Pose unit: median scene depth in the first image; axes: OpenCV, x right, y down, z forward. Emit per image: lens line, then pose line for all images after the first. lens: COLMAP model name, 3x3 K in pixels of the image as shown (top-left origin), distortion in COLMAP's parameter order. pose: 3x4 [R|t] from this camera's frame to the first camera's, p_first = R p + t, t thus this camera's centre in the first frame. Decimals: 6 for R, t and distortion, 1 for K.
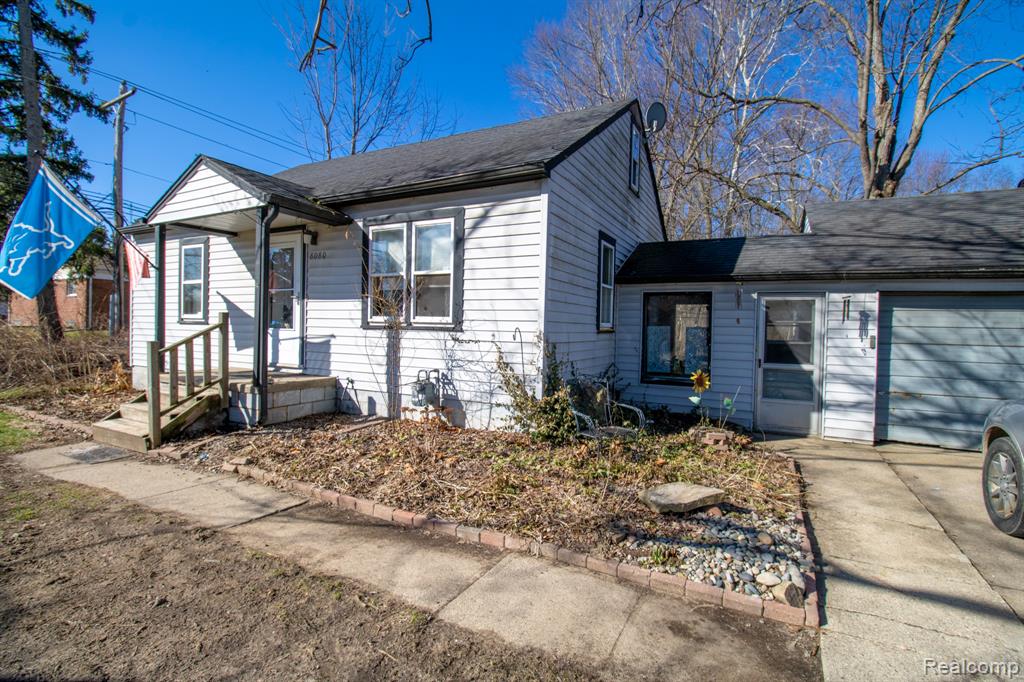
lens RADIAL K [[478.4, 0, 519.4], [0, 478.4, 336.1], [0, 0, 1]] dist [0.002184, -0.015789]
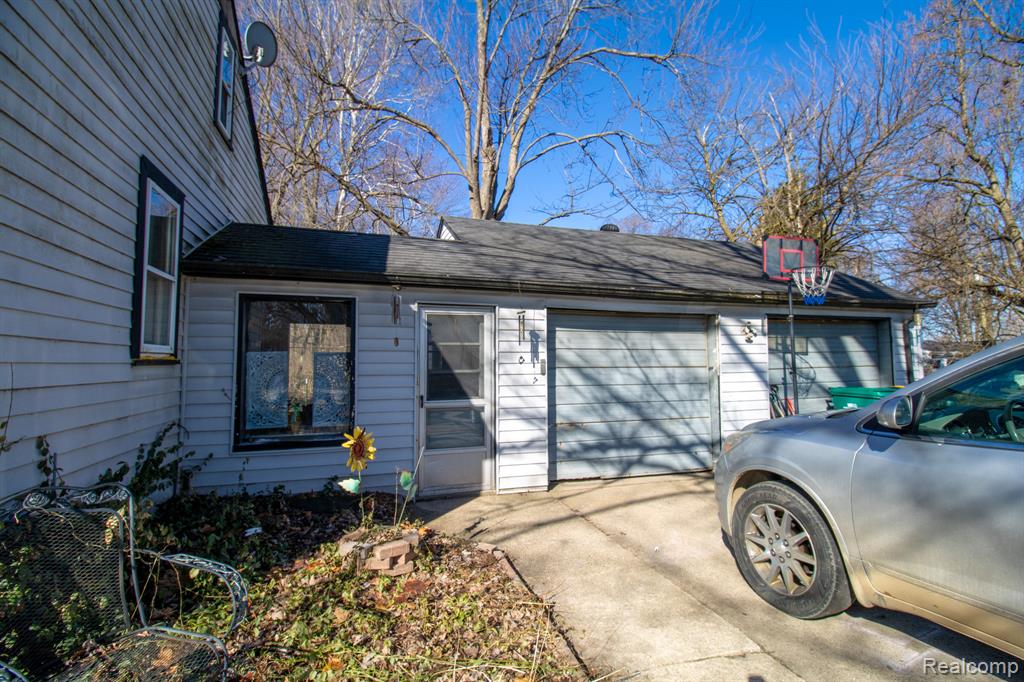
lens RADIAL K [[474.2, 0, 515.9], [0, 474.2, 336.0], [0, 0, 1]] dist [0.008594, -0.016060]
pose [[0.707615, 0.018521, 0.706356, 0.108972], [0.029886, 0.997977, -0.056107, 0.003517], [-0.705966, 0.060812, 0.705630, 0.433163]]
